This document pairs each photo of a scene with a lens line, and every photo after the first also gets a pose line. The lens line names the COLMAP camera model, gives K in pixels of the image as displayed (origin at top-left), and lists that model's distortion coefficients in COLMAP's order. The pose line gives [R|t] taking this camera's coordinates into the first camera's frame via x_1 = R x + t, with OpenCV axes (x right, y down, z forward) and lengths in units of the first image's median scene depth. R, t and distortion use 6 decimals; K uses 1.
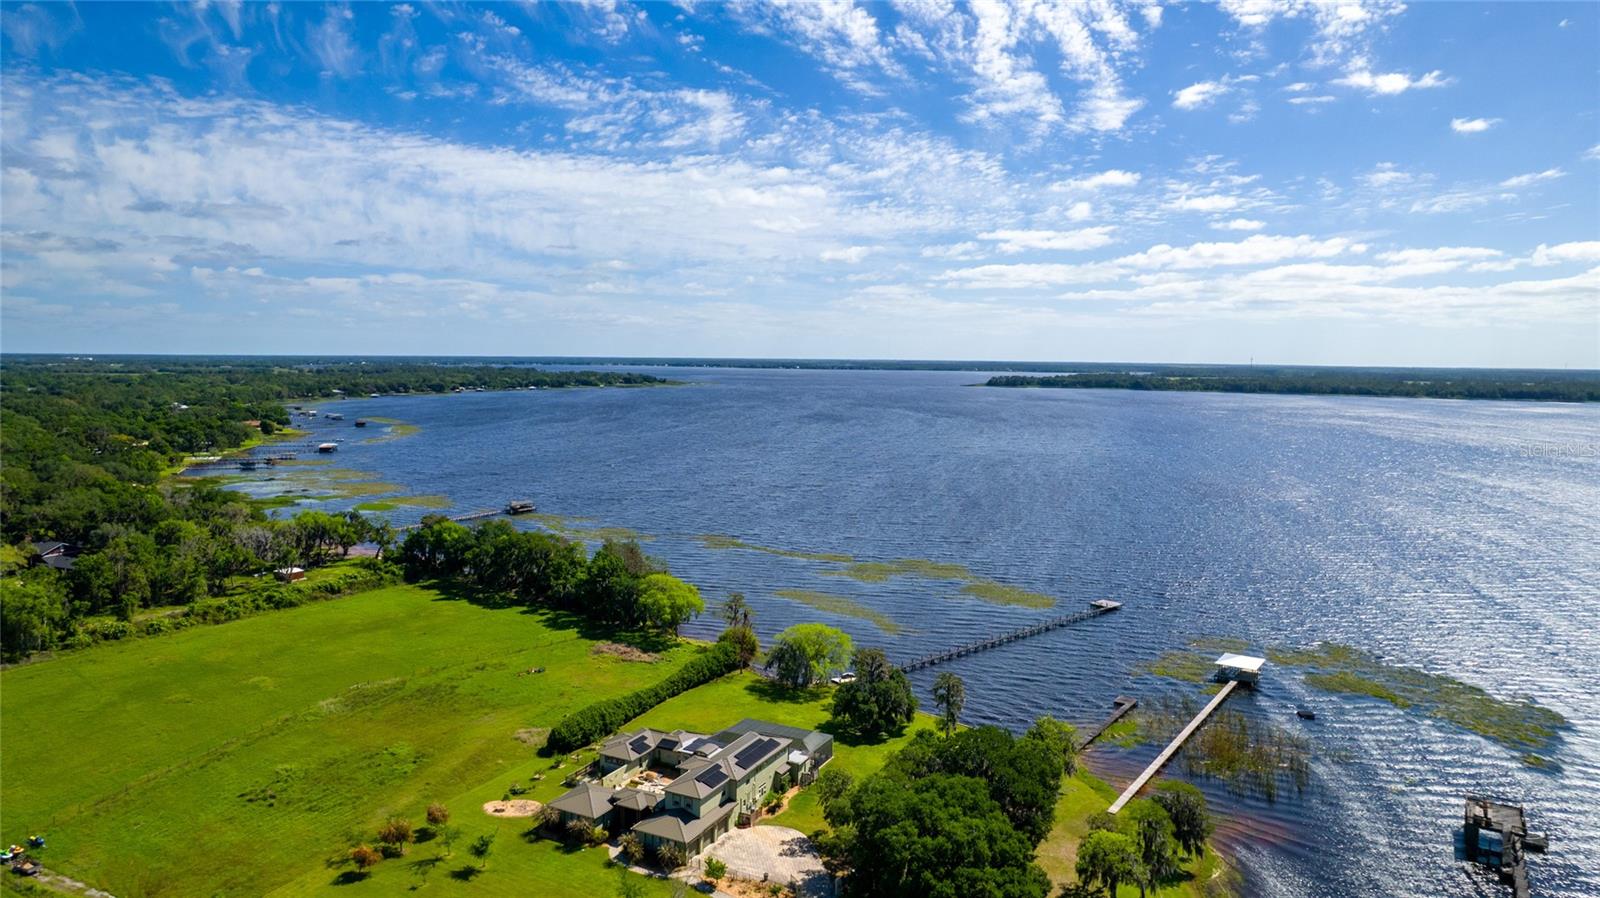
lens RADIAL K [[1026.3, 0, 803.1], [0, 1026.3, 445.7], [0, 0, 1]] dist [-0.079815, 0.073487]
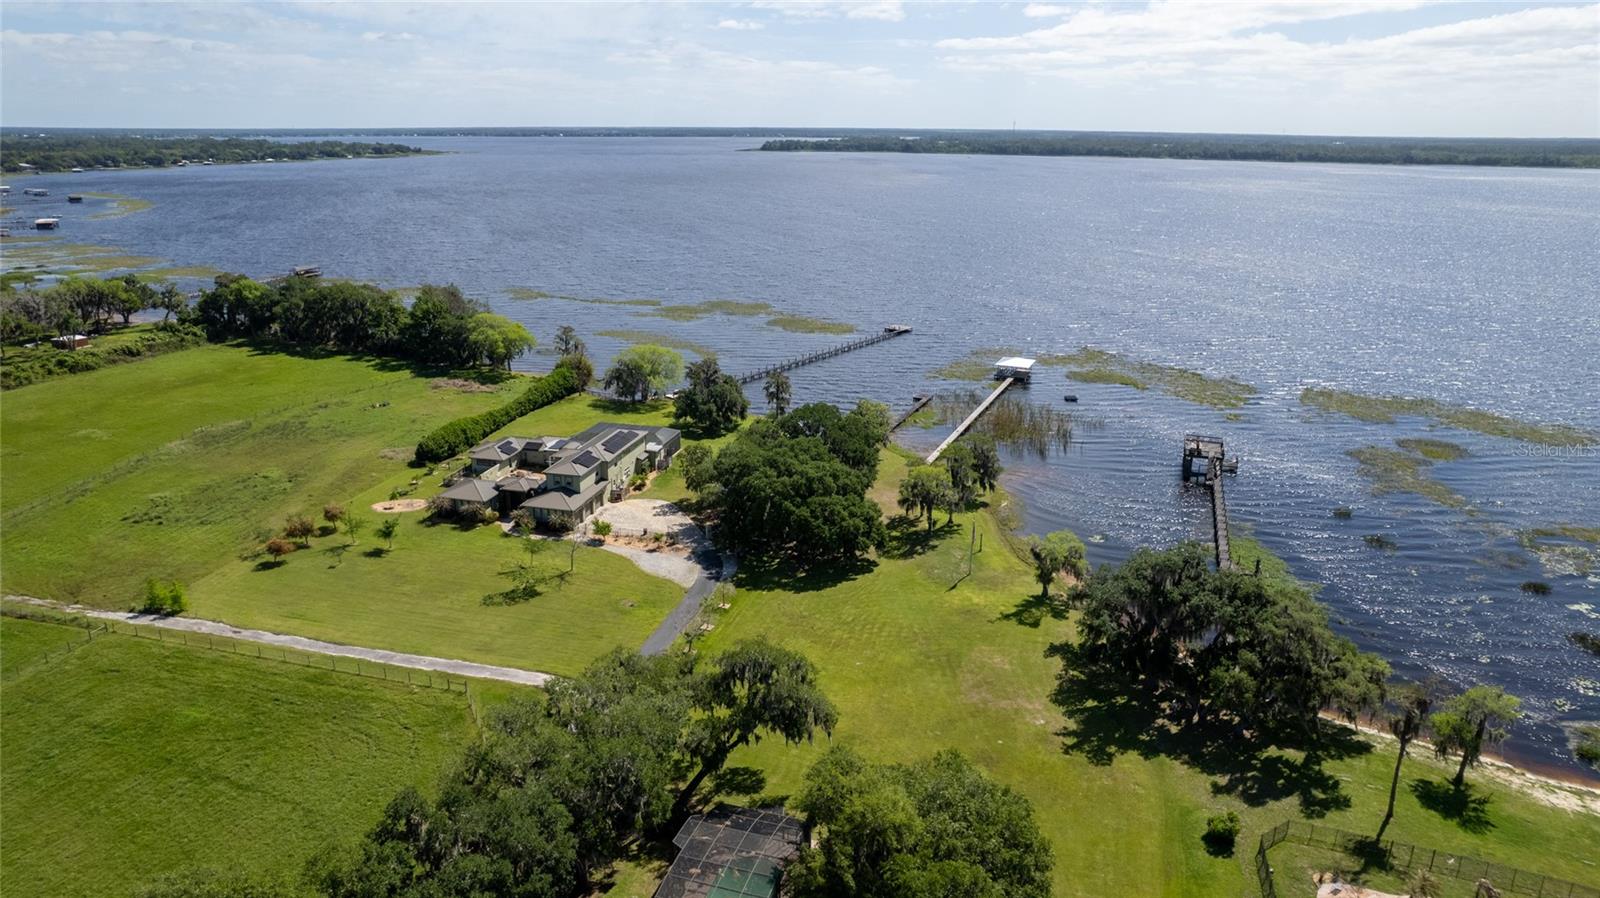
lens RADIAL K [[1026.3, 0, 803.1], [0, 1026.3, 445.7], [0, 0, 1]] dist [-0.079815, 0.073487]
pose [[0.975826, -0.069091, 0.207340, -0.070044], [0.022261, 0.975203, 0.220191, 0.050673], [-0.217411, -0.210252, 0.953167, -0.109063]]
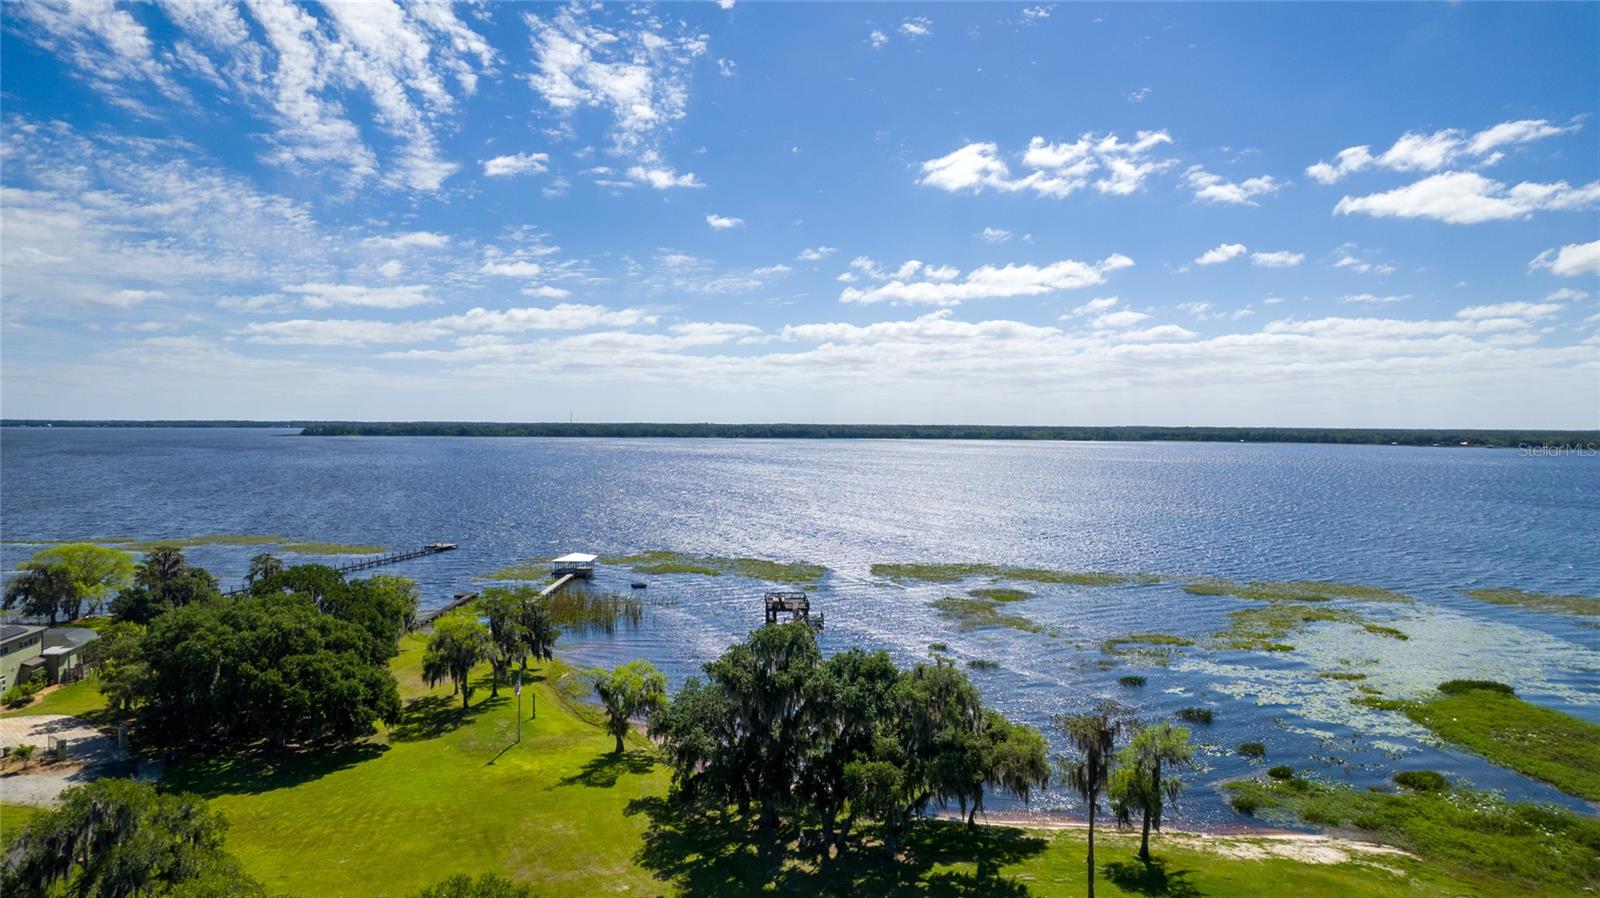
lens RADIAL K [[1026.3, 0, 803.1], [0, 1026.3, 445.7], [0, 0, 1]] dist [-0.079815, 0.073487]
pose [[0.802773, -0.018341, 0.596002, -0.002069], [0.053519, 0.997709, -0.041383, 0.186190], [-0.593878, 0.065118, 0.801916, 0.016661]]
